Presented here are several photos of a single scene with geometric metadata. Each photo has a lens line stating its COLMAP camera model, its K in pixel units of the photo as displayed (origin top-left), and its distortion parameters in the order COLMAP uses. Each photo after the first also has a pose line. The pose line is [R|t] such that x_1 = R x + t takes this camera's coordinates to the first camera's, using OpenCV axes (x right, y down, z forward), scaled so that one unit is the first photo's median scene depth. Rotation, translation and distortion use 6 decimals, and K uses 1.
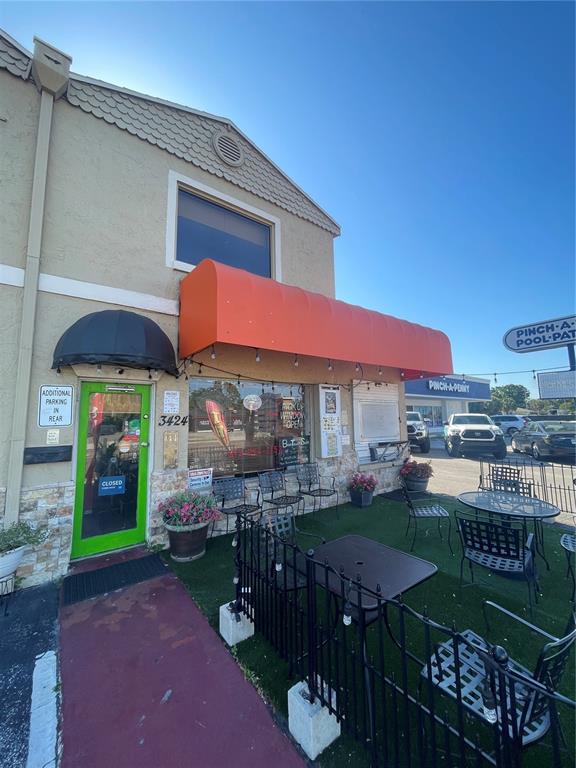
lens RADIAL K [[308.9, 0, 286.0], [0, 308.9, 380.9], [0, 0, 1]] dist [-0.002892, 0.000001]
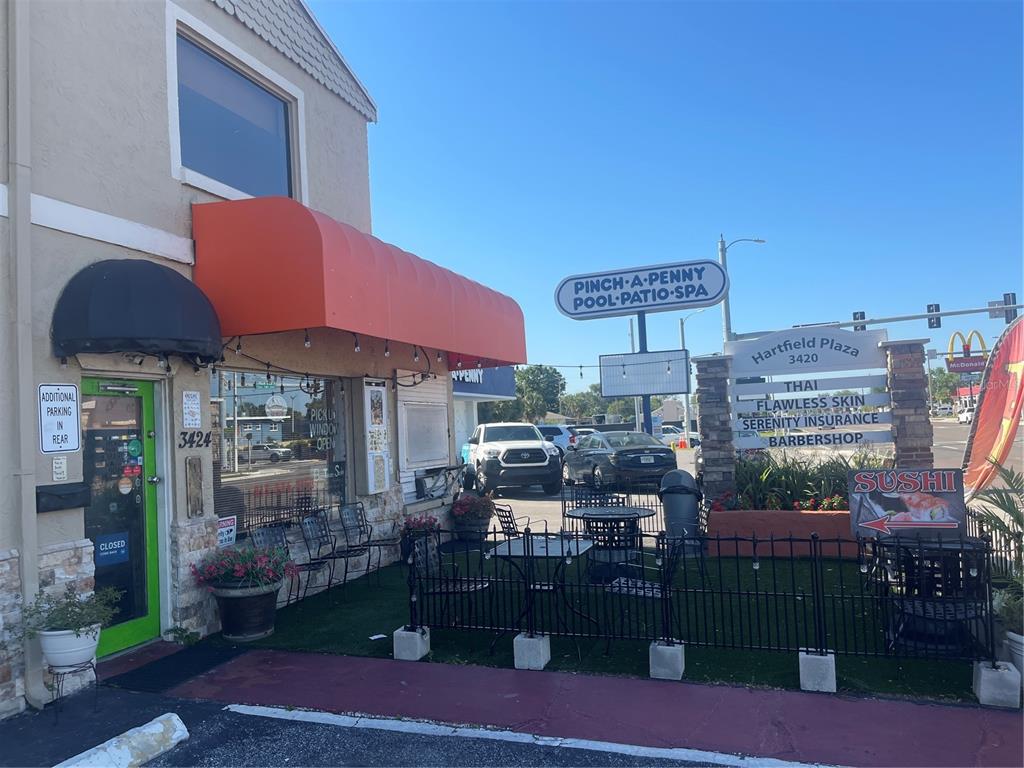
lens RADIAL K [[773.5, 0, 512.0], [0, 773.5, 384.0], [0, 0, 1]] dist [0.055454, -0.078791]
pose [[0.823892, 0.007097, 0.566703, -0.649853], [-0.032889, 0.998835, 0.035306, -0.050935], [-0.565792, -0.047726, 0.823166, -0.561029]]
